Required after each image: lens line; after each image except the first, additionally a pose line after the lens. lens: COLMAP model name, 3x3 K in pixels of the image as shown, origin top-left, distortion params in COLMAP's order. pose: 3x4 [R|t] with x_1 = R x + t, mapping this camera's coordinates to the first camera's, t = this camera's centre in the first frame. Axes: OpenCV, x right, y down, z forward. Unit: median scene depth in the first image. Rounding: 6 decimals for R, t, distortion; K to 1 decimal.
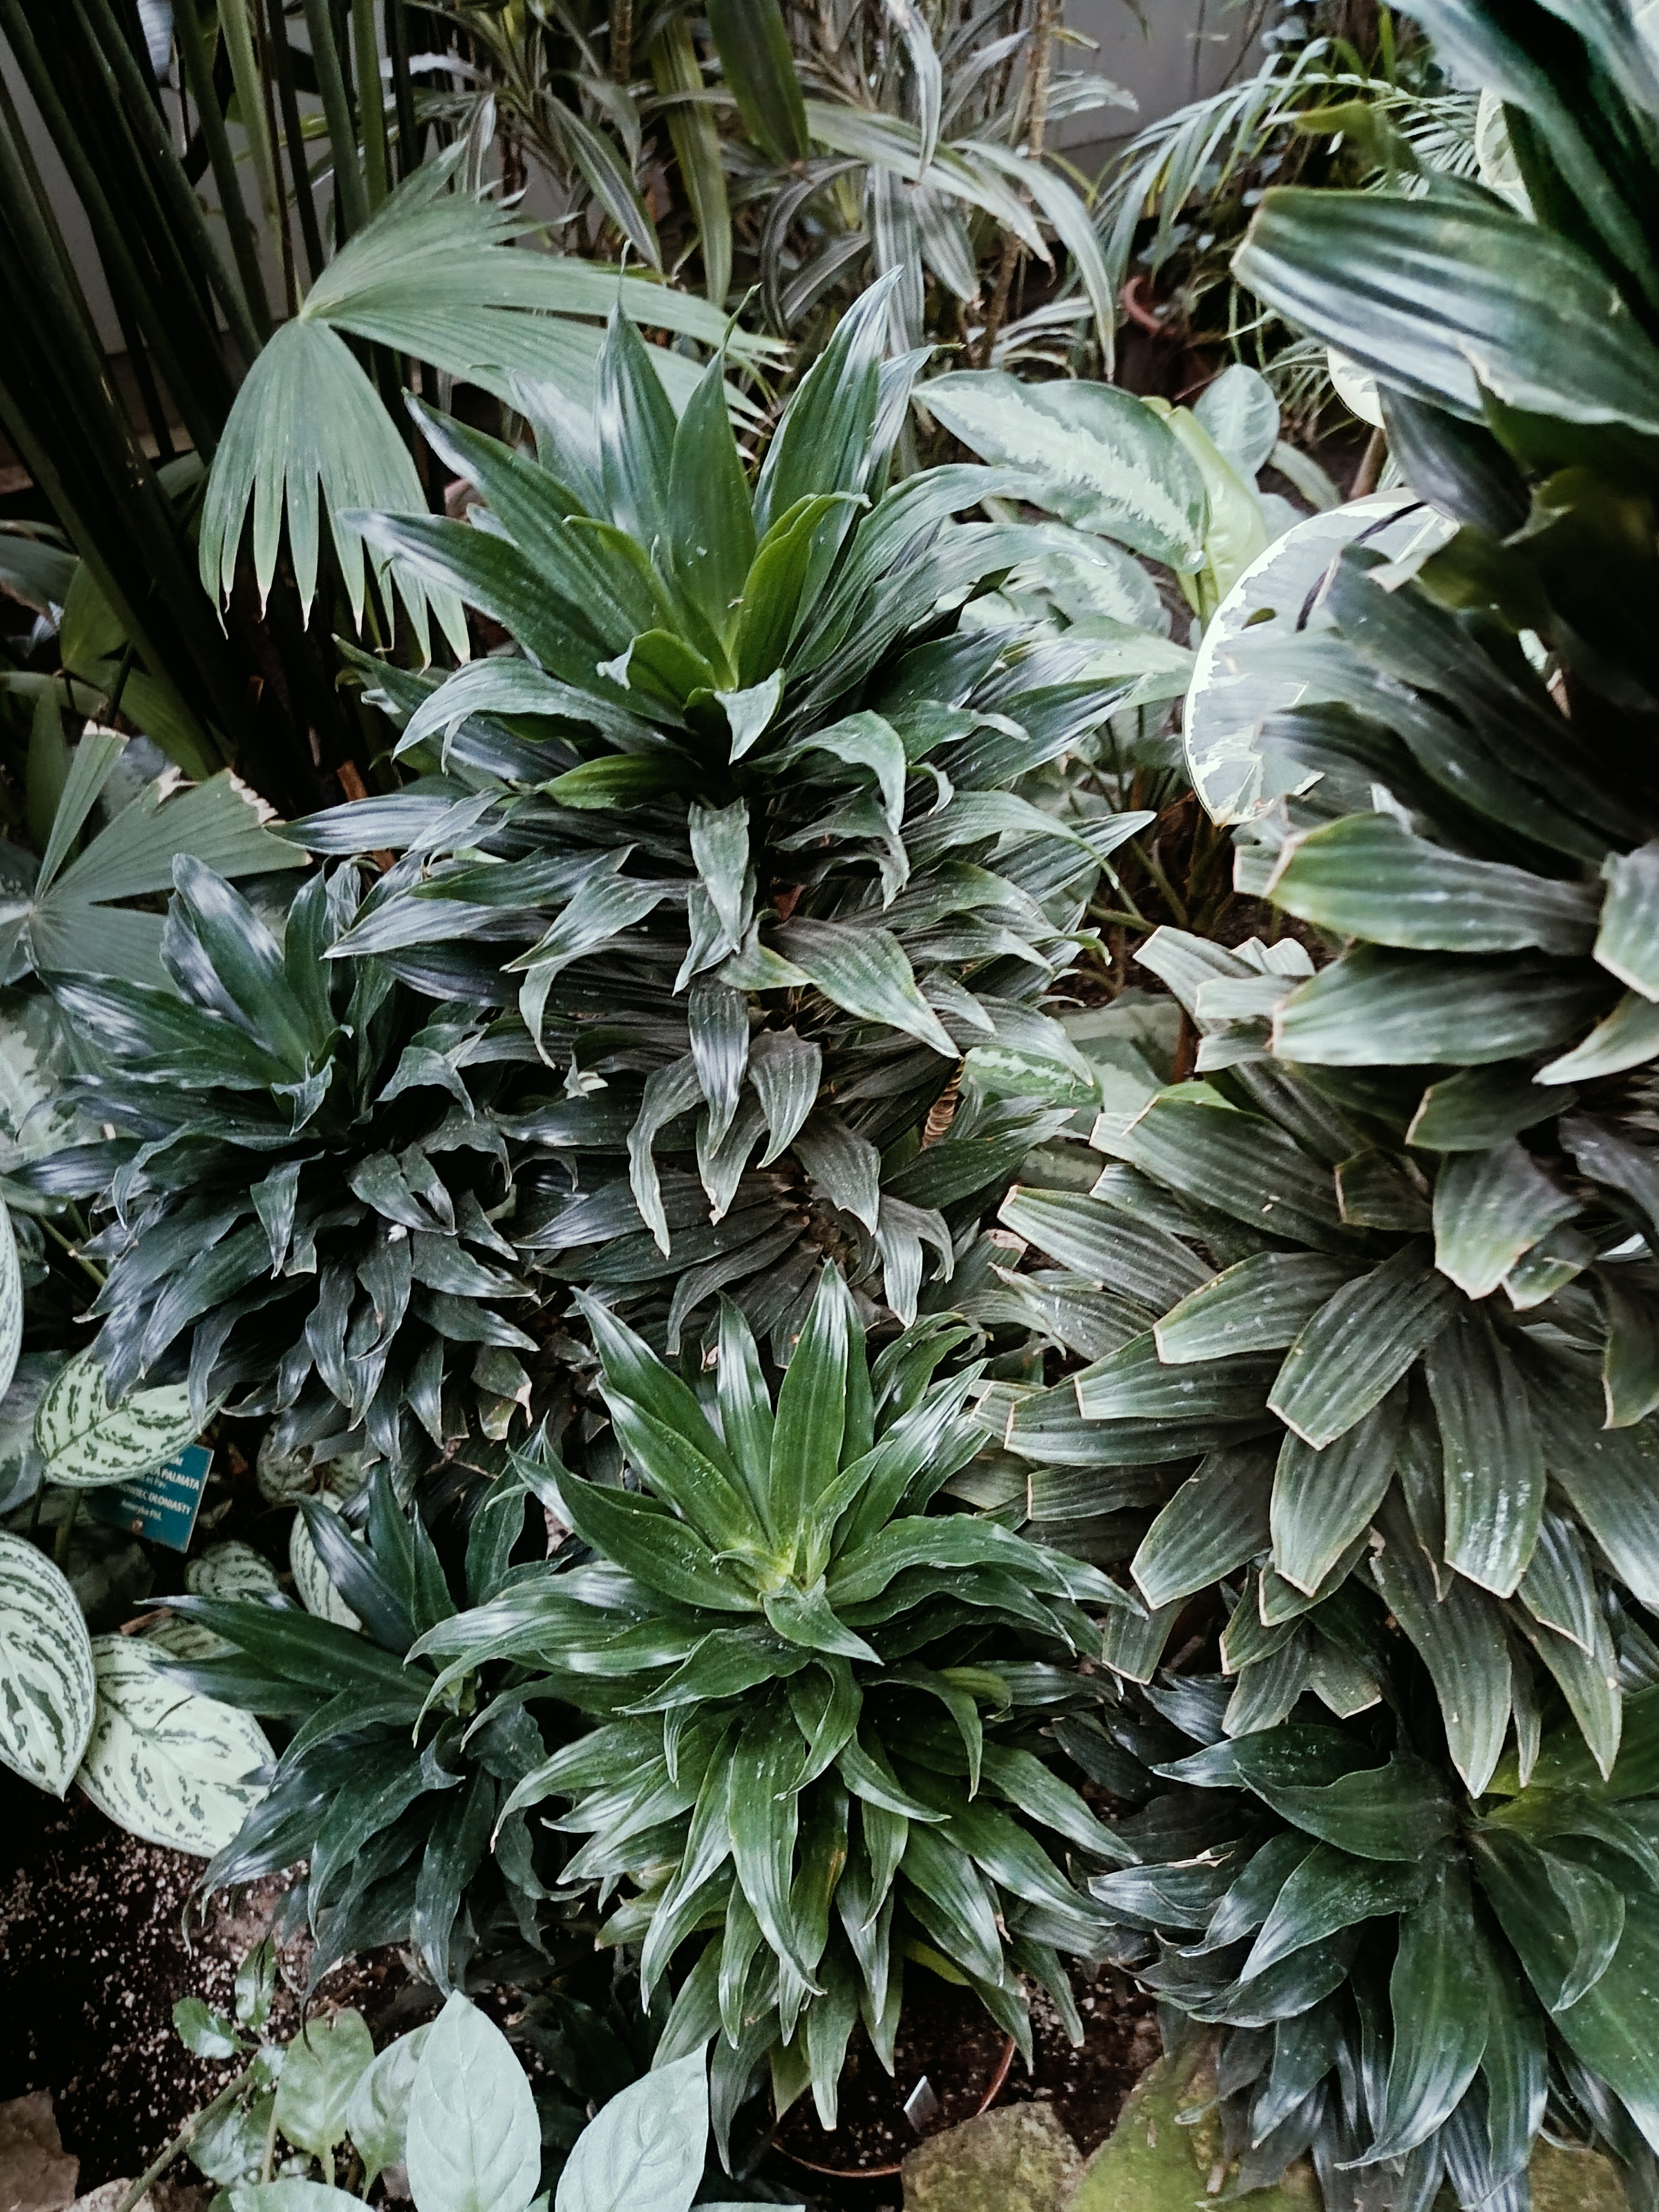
lens RADIAL K [[1554.6, 0, 841.2], [0, 1554.6, 1095.8], [0, 0, 1]] dist [0.028966, -0.058343]
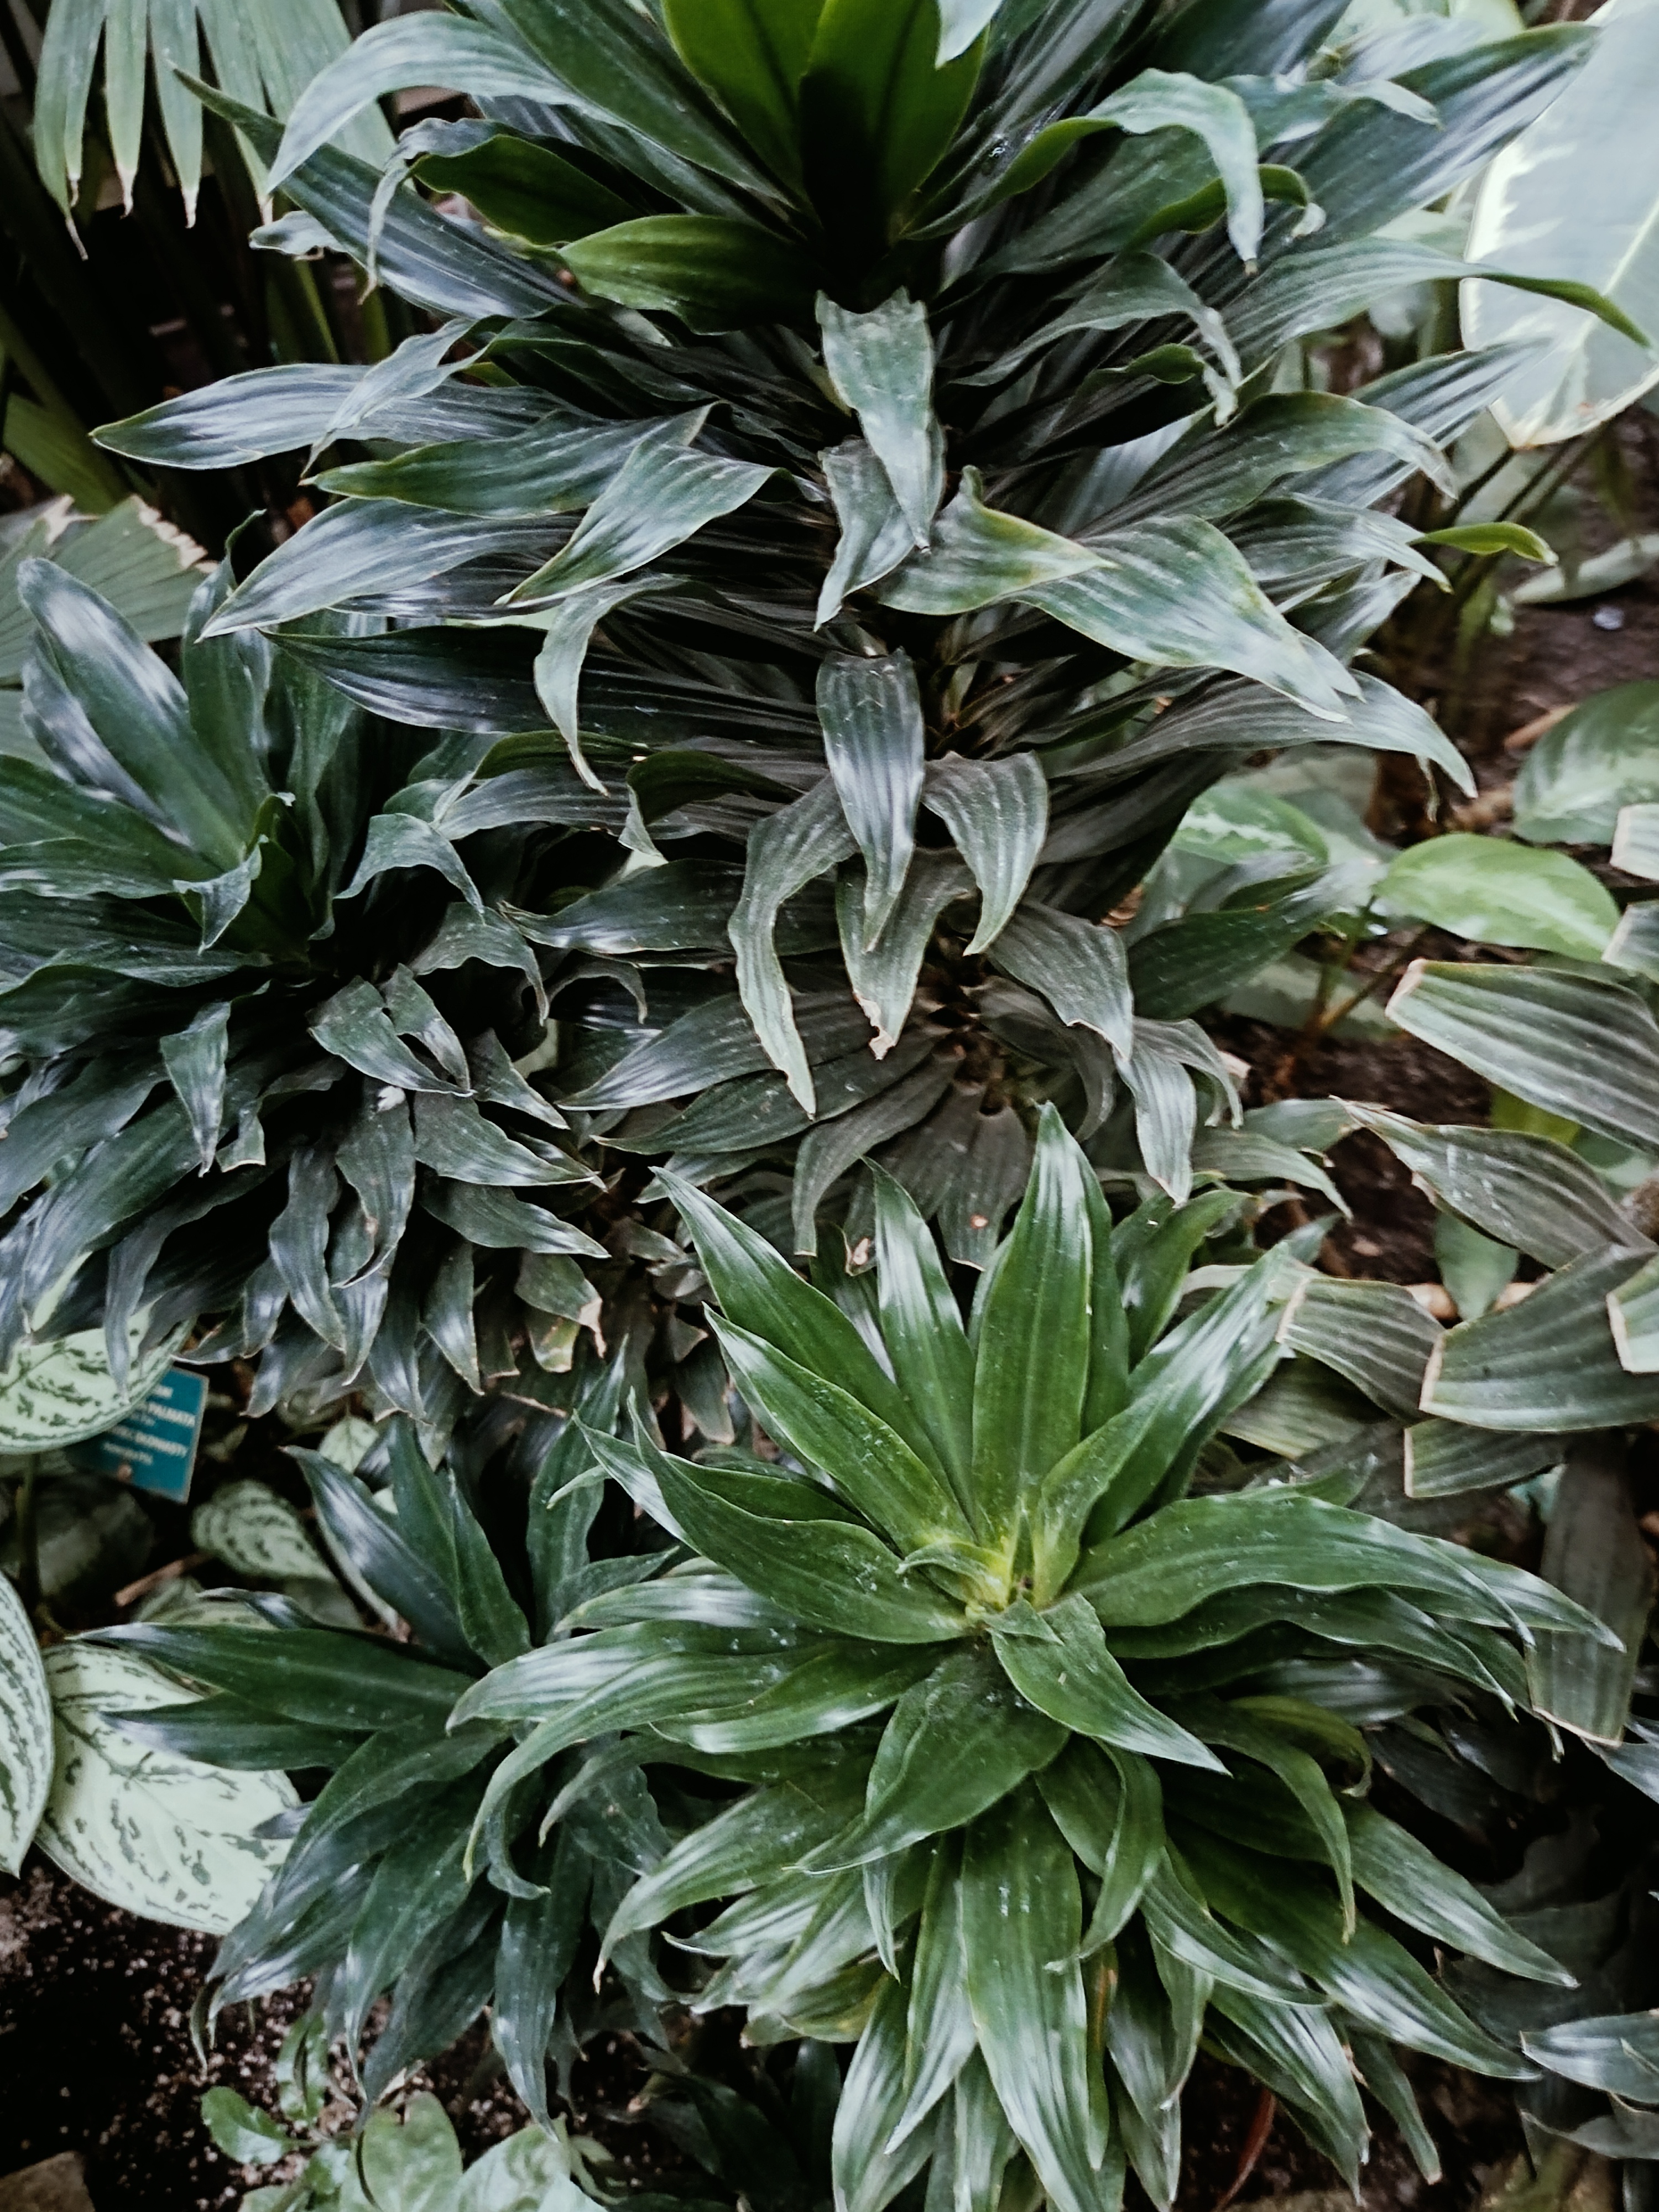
lens RADIAL K [[1554.6, 0, 827.8], [0, 1554.6, 1105.7], [0, 0, 1]] dist [0.028966, -0.058343]
pose [[0.997860, -0.054421, -0.036245, -0.072465], [0.058078, 0.992347, 0.108966, 0.029964], [0.030038, -0.110838, 0.993384, 0.345176]]
